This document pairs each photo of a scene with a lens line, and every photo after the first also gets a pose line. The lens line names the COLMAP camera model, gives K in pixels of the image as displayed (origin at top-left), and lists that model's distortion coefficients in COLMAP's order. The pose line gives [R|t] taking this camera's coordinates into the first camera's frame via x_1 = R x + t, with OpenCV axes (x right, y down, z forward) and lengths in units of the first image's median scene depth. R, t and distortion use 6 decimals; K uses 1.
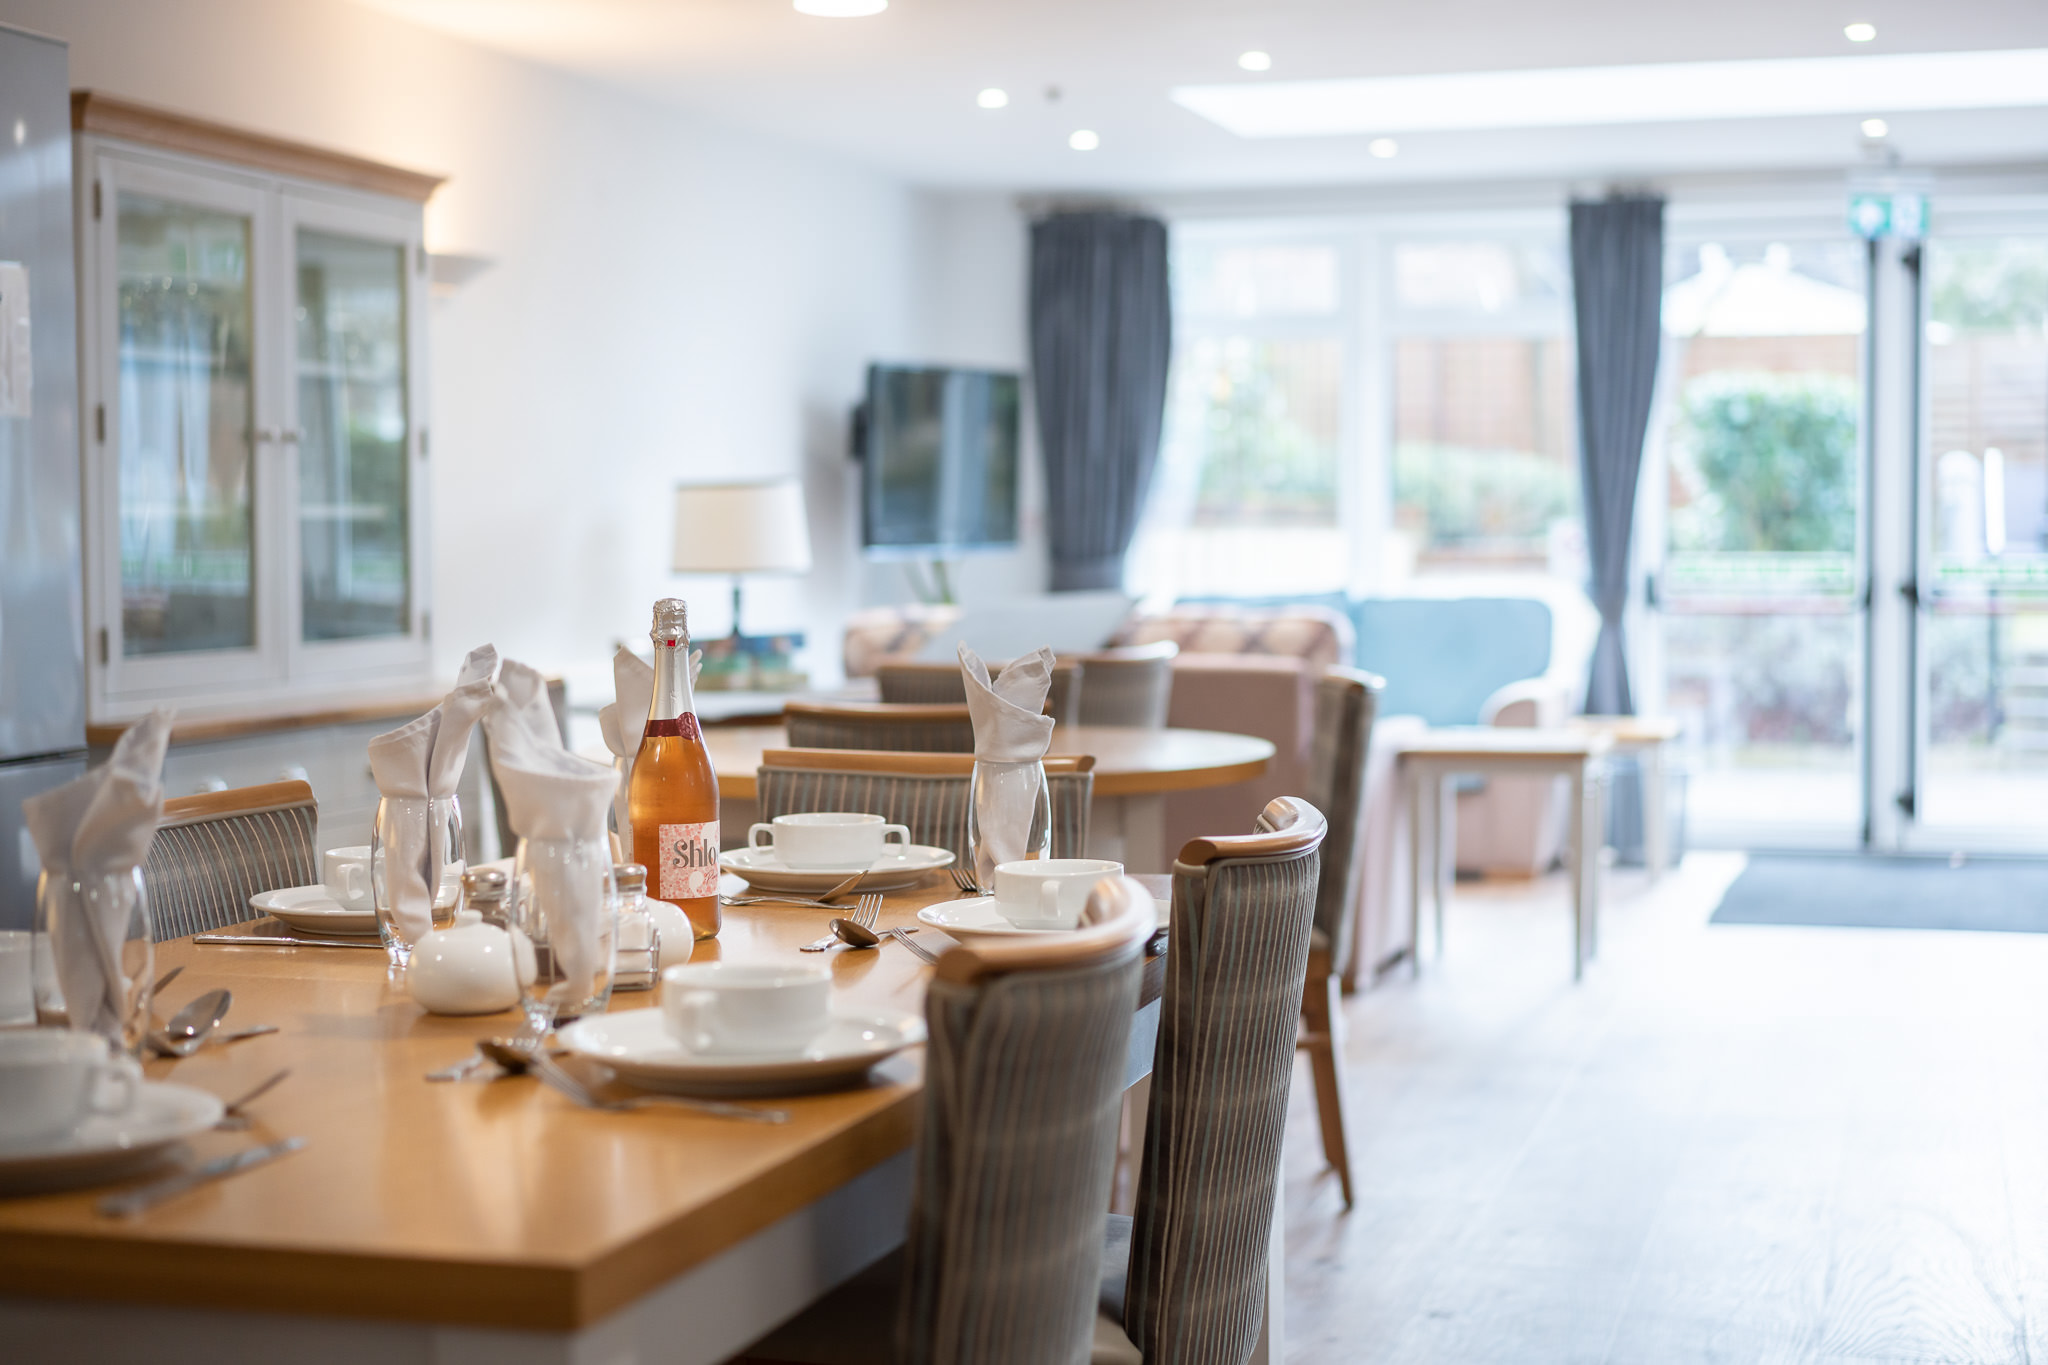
lens RADIAL K [[3061.3, 0, 1024.0], [0, 3061.3, 682.5], [0, 0, 1]] dist [-0.177983, 1.169428]
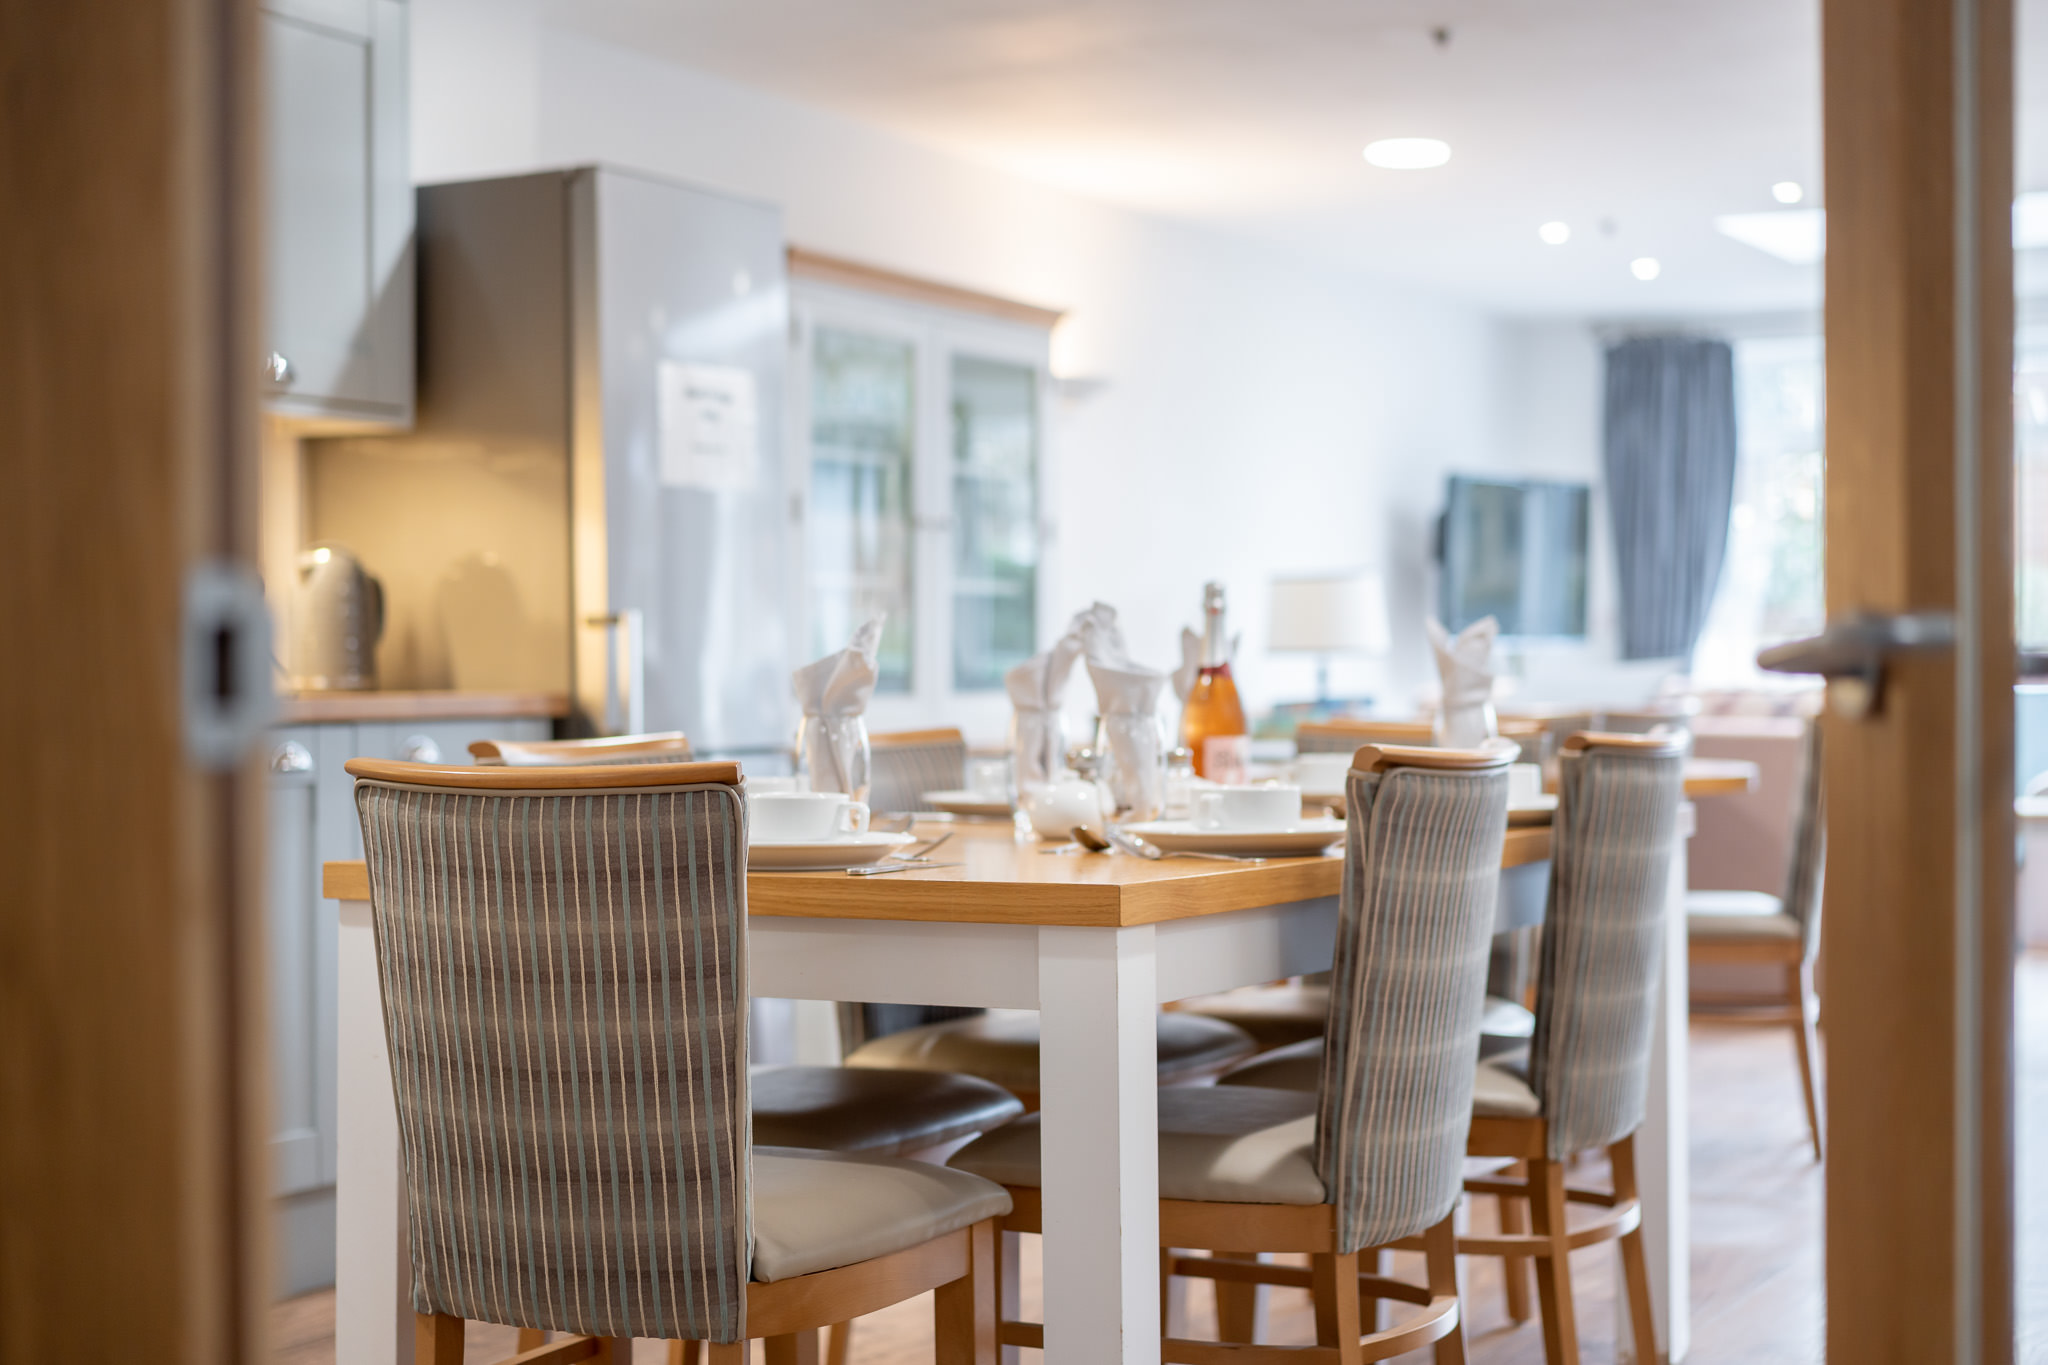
lens RADIAL K [[3061.3, 0, 1024.0], [0, 3061.3, 682.5], [0, 0, 1]] dist [-0.177983, 1.169428]
pose [[0.978972, -0.004712, -0.203941, 0.081475], [-0.005002, 0.998878, -0.047091, 0.081749], [0.203934, 0.047121, 0.977850, -0.377787]]
